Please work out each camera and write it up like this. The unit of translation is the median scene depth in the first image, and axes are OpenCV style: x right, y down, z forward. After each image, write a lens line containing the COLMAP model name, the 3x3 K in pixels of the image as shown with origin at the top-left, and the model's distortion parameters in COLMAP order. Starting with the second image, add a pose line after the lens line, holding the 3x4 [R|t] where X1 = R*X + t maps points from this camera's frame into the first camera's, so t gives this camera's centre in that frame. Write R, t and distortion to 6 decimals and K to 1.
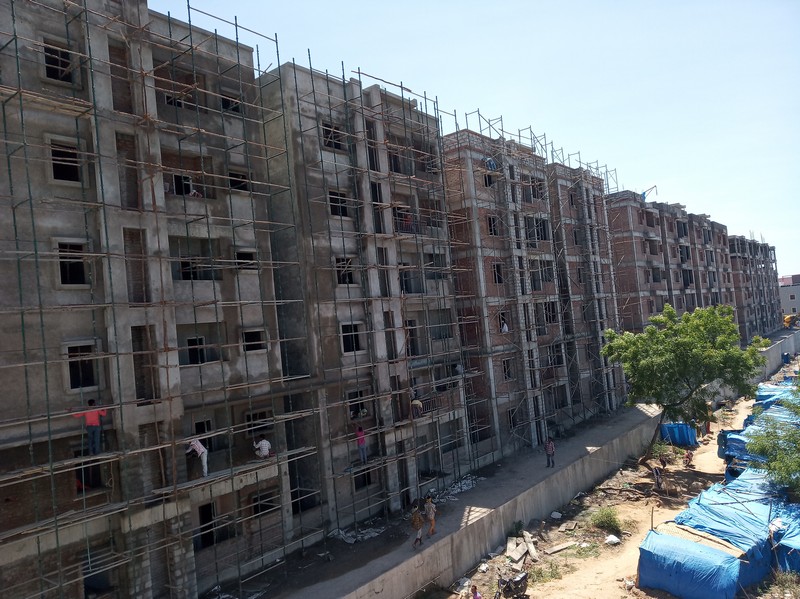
lens RADIAL K [[616.1, 0, 399.7], [0, 616.1, 300.8], [0, 0, 1]] dist [0.030489, -0.037818]
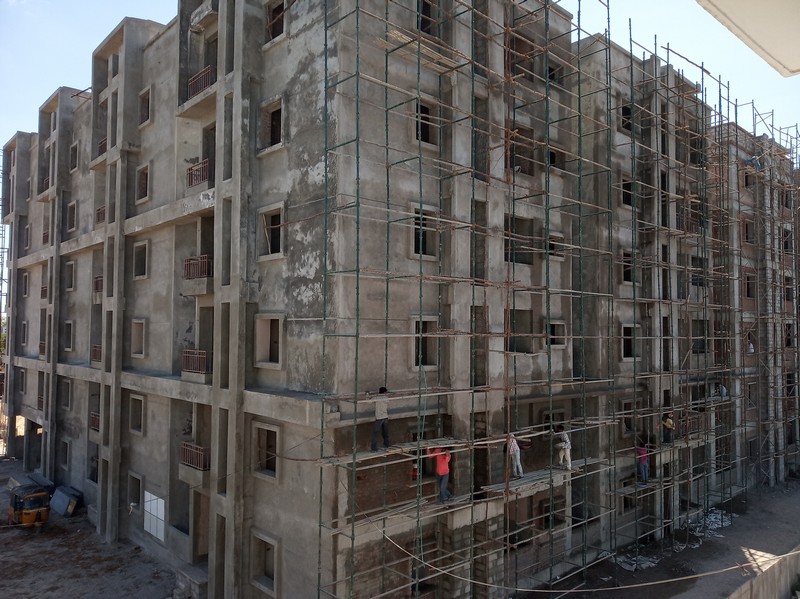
lens RADIAL K [[616.1, 0, 399.2], [0, 616.1, 301.1], [0, 0, 1]] dist [0.030489, -0.037818]
pose [[0.982734, 0.102136, -0.154280, -0.320180], [-0.101376, 0.994766, 0.012806, 0.027184], [0.154780, 0.003056, 0.987944, 0.063859]]
